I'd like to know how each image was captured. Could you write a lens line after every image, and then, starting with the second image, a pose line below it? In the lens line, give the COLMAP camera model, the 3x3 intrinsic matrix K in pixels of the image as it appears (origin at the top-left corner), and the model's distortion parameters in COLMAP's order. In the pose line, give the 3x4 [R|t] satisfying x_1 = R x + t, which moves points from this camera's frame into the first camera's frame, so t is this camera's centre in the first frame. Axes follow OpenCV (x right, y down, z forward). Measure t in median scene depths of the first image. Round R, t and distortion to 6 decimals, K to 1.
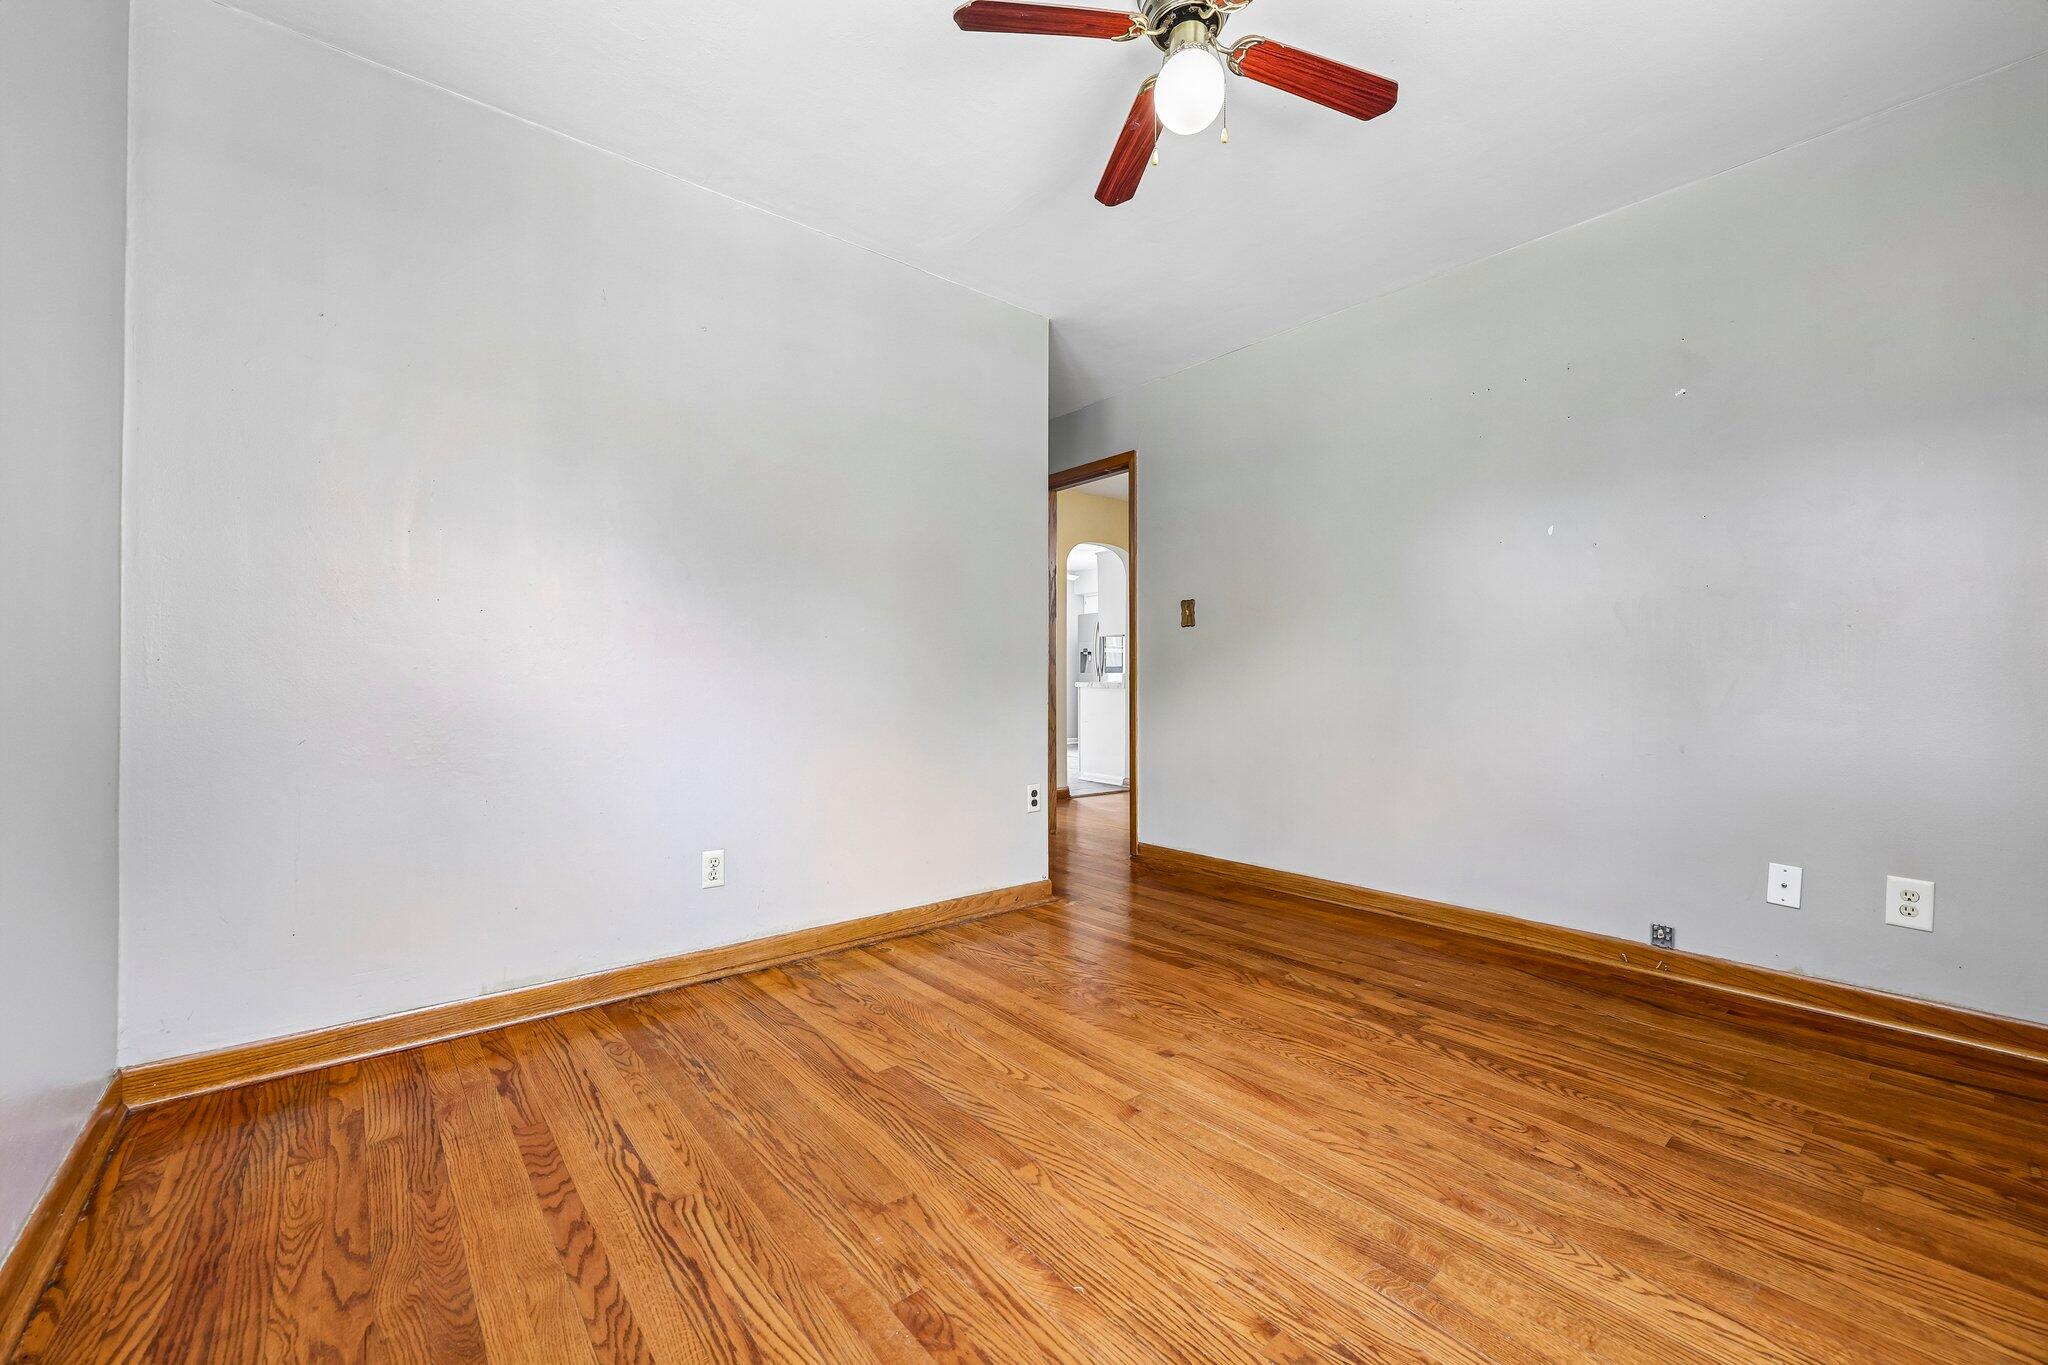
lens RADIAL K [[829.6, 0, 1037.4], [0, 829.6, 682.9], [0, 0, 1]] dist [-0.000162, 0.001654]
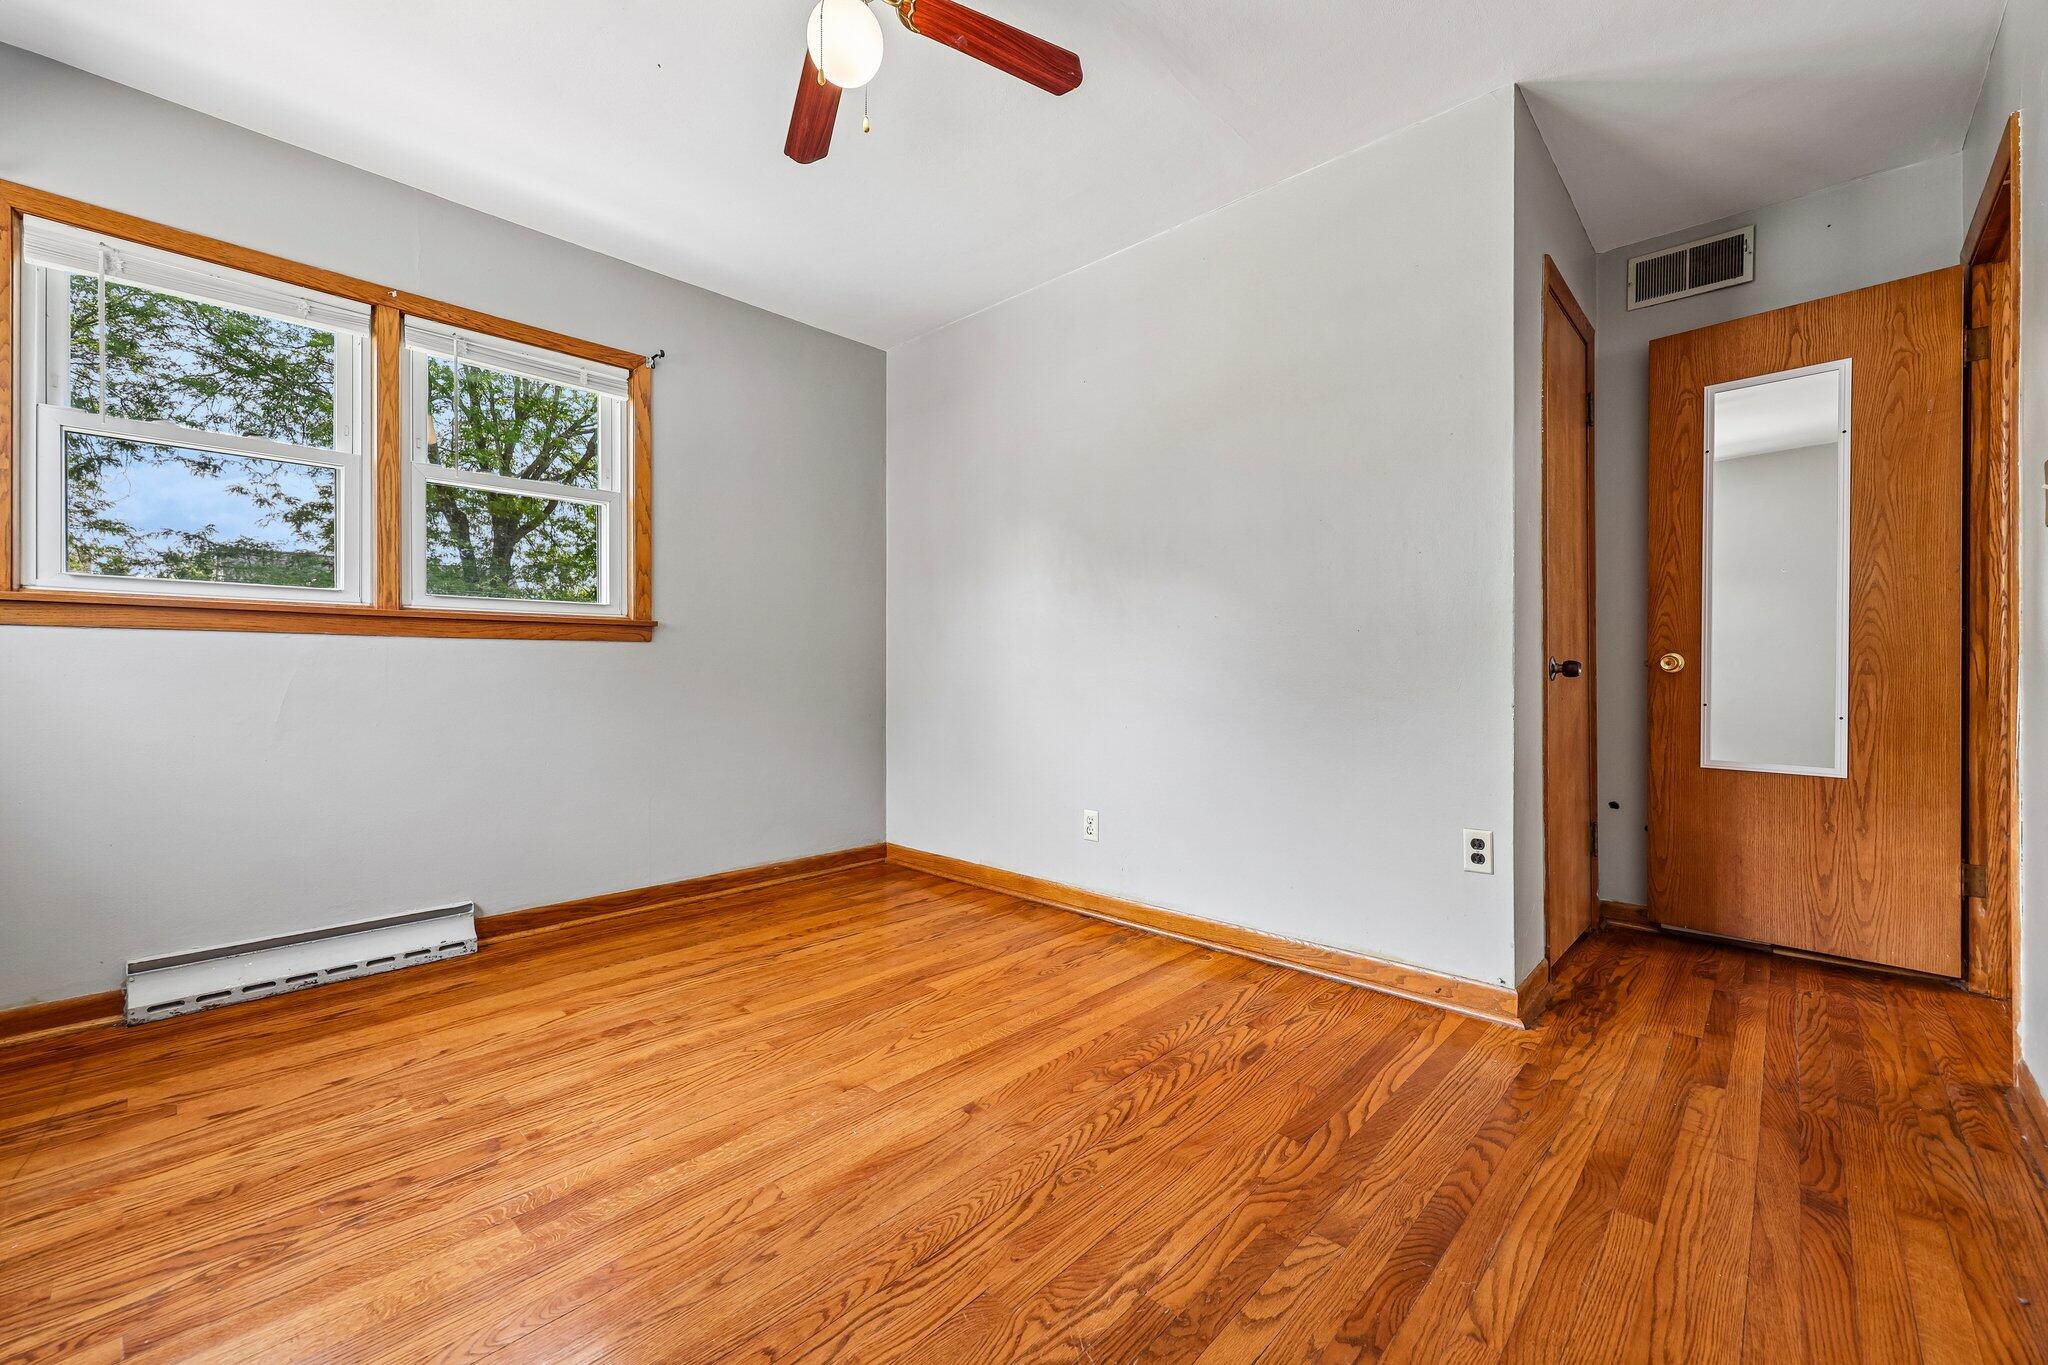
lens RADIAL K [[829.6, 0, 1008.9], [0, 829.6, 680.0], [0, 0, 1]] dist [-0.000162, 0.001654]
pose [[0.106710, 0.015486, -0.994170, 1.028449], [-0.005064, 0.999874, 0.015031, -0.005571], [0.994277, 0.003431, 0.106775, 0.973901]]
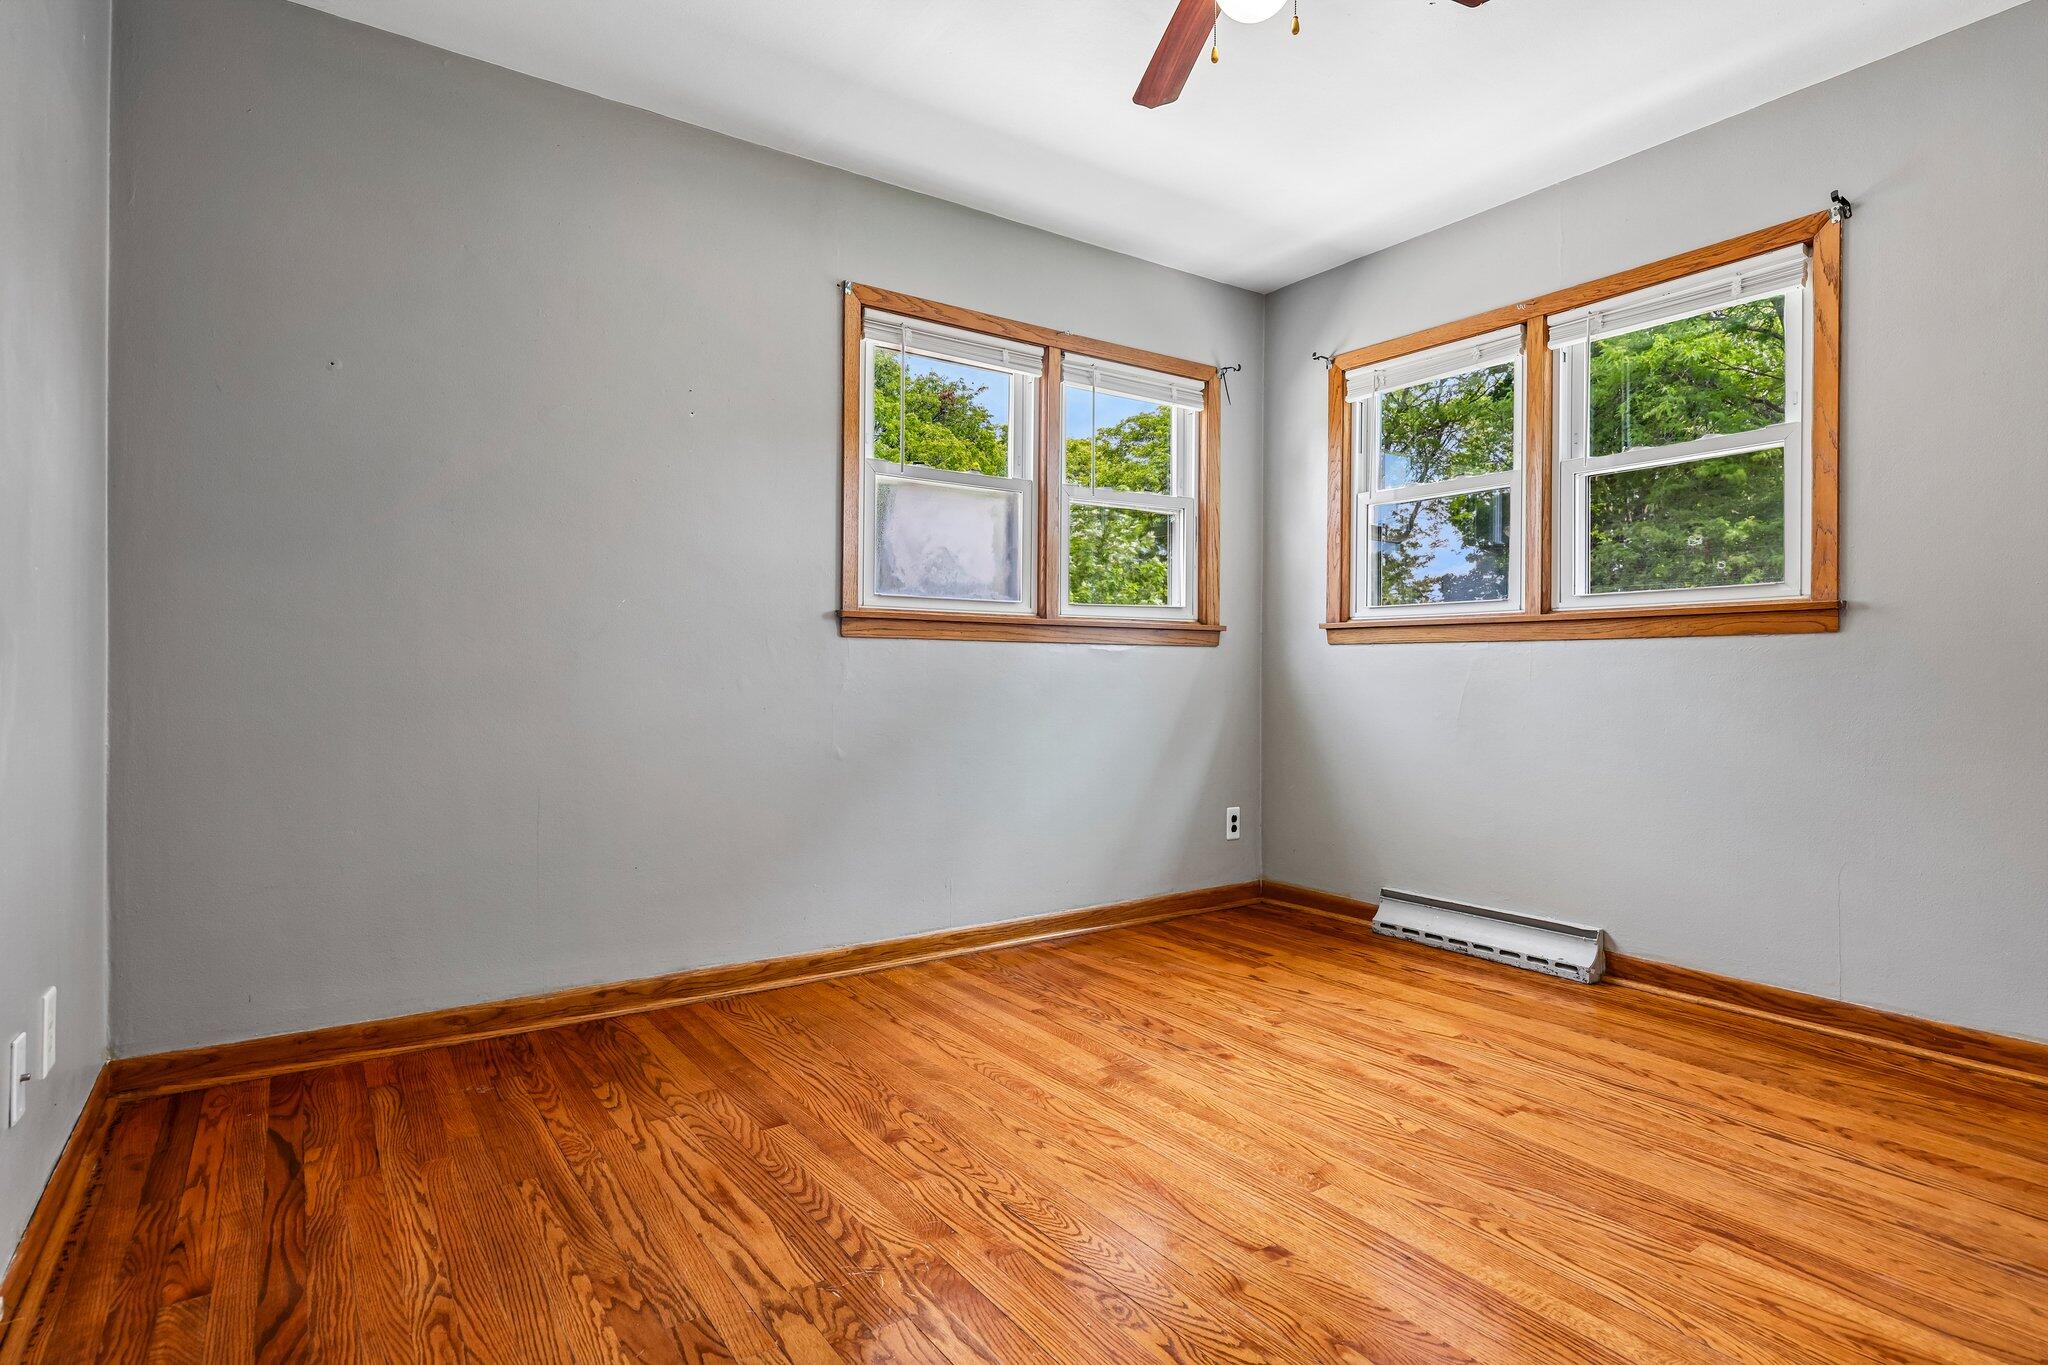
lens RADIAL K [[1064.6, 0, 1045.7], [0, 1064.6, 673.0], [0, 0, 1]] dist [-0.004024, -0.000170]
pose [[-0.996747, -0.000344, 0.080599, 0.275099], [0.000026, 0.999989, 0.004583, -0.005492], [-0.080600, 0.004571, -0.996736, 1.888567]]
